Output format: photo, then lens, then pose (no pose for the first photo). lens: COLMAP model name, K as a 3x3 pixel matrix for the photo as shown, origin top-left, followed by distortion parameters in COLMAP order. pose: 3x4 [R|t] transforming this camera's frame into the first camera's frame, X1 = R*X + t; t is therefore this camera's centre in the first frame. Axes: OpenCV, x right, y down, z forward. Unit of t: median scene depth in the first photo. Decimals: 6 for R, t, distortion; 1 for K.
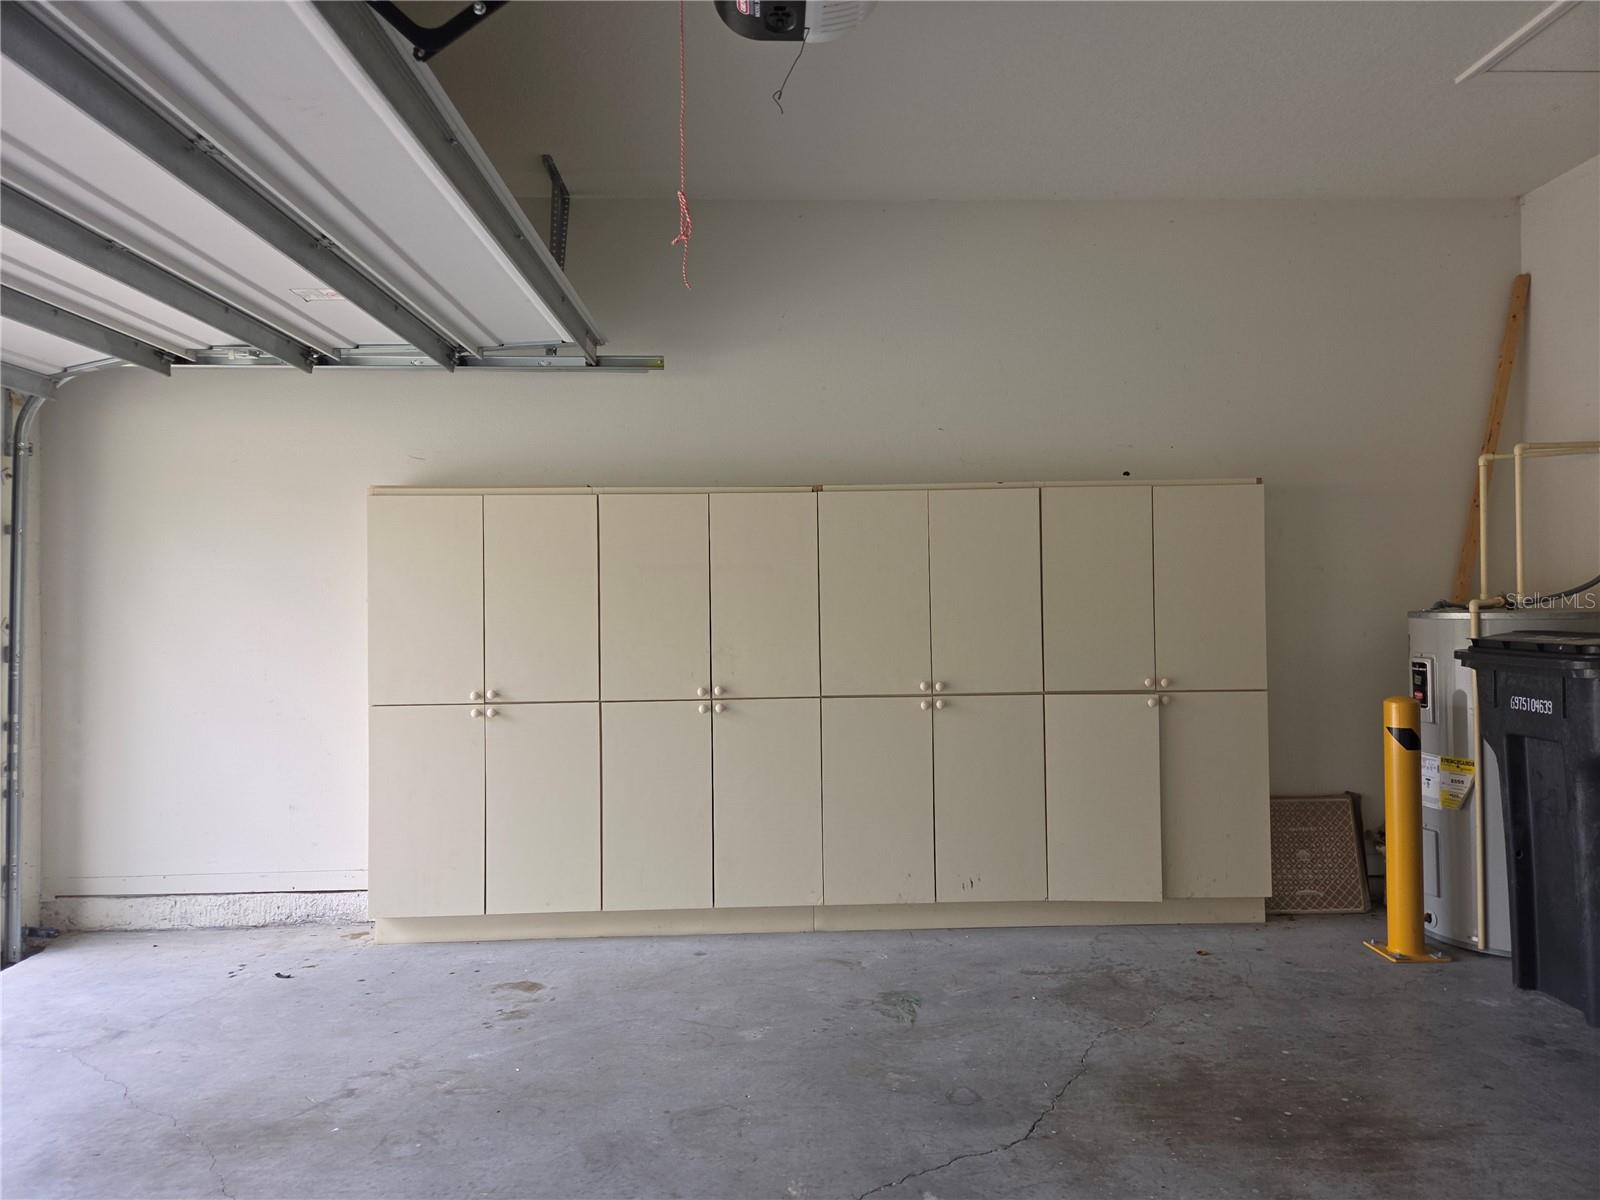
lens RADIAL K [[1062.5, 0, 800.0], [0, 1062.5, 597.5], [0, 0, 1]] dist [0.044859, -0.025980]
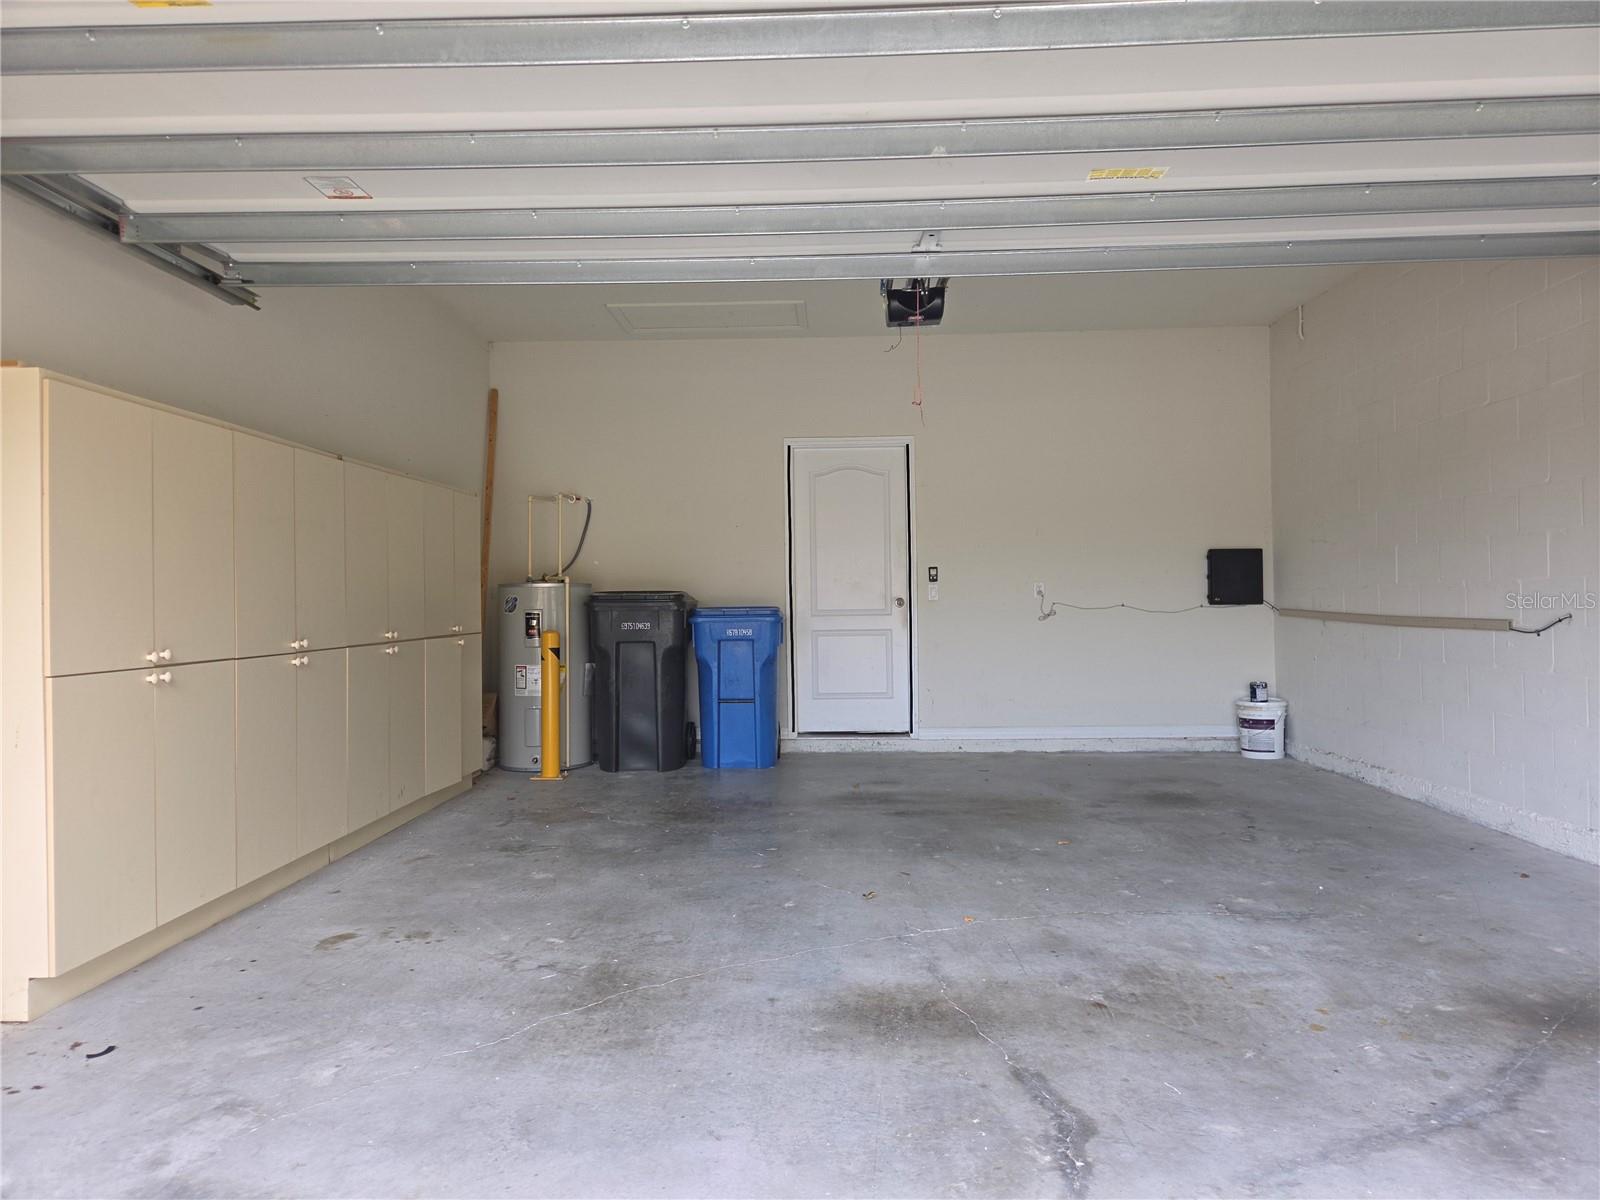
lens RADIAL K [[1062.5, 0, 796.4], [0, 1062.5, 596.9], [0, 0, 1]] dist [0.044859, -0.025980]
pose [[0.065091, 0.015014, 0.997766, -1.291450], [0.006272, 0.999861, -0.015454, 0.076851], [-0.997860, 0.007264, 0.064988, 0.559528]]
